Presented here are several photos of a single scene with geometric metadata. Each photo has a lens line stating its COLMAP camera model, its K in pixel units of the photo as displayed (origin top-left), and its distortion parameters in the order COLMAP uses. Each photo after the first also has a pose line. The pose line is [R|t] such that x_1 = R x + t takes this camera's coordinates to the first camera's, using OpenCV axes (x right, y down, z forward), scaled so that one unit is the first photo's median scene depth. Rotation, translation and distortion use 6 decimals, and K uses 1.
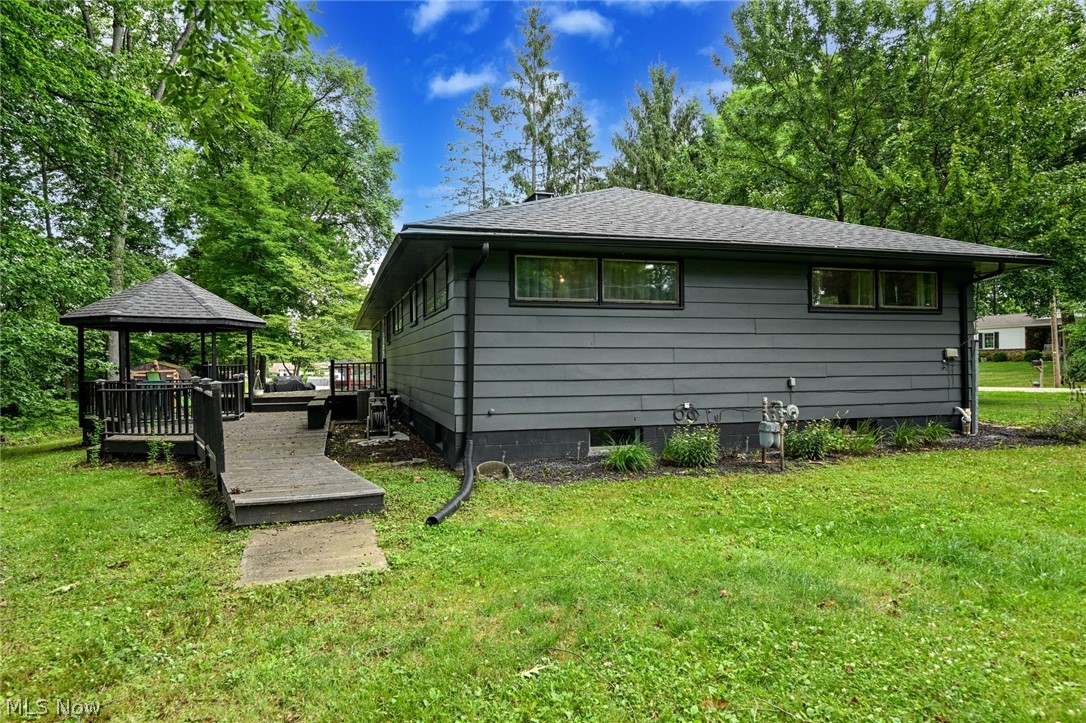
lens RADIAL K [[693.7, 0, 541.6], [0, 693.7, 364.7], [0, 0, 1]] dist [0.008119, 0.001888]
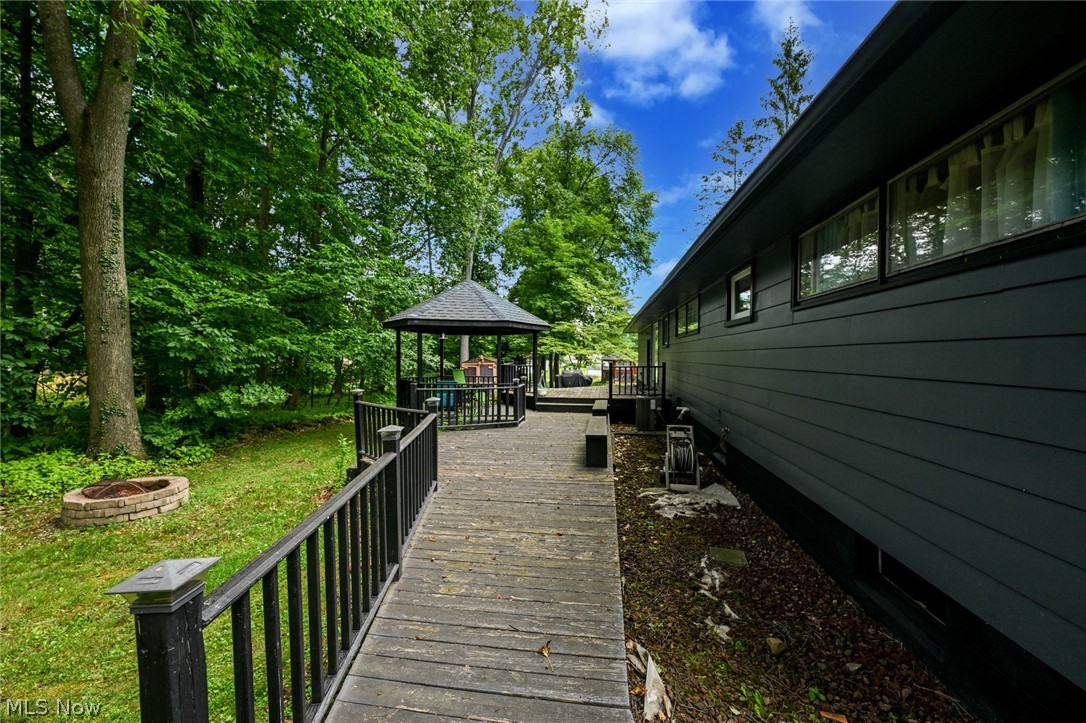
lens RADIAL K [[430.7, 0, 541.0], [0, 430.7, 358.0], [0, 0, 1]] dist [0.000218, 0.000571]
pose [[0.908118, 0.020339, -0.418220, -0.073536], [-0.018072, 0.999793, 0.009382, -0.009525], [0.418325, -0.000962, 0.908297, 0.218394]]
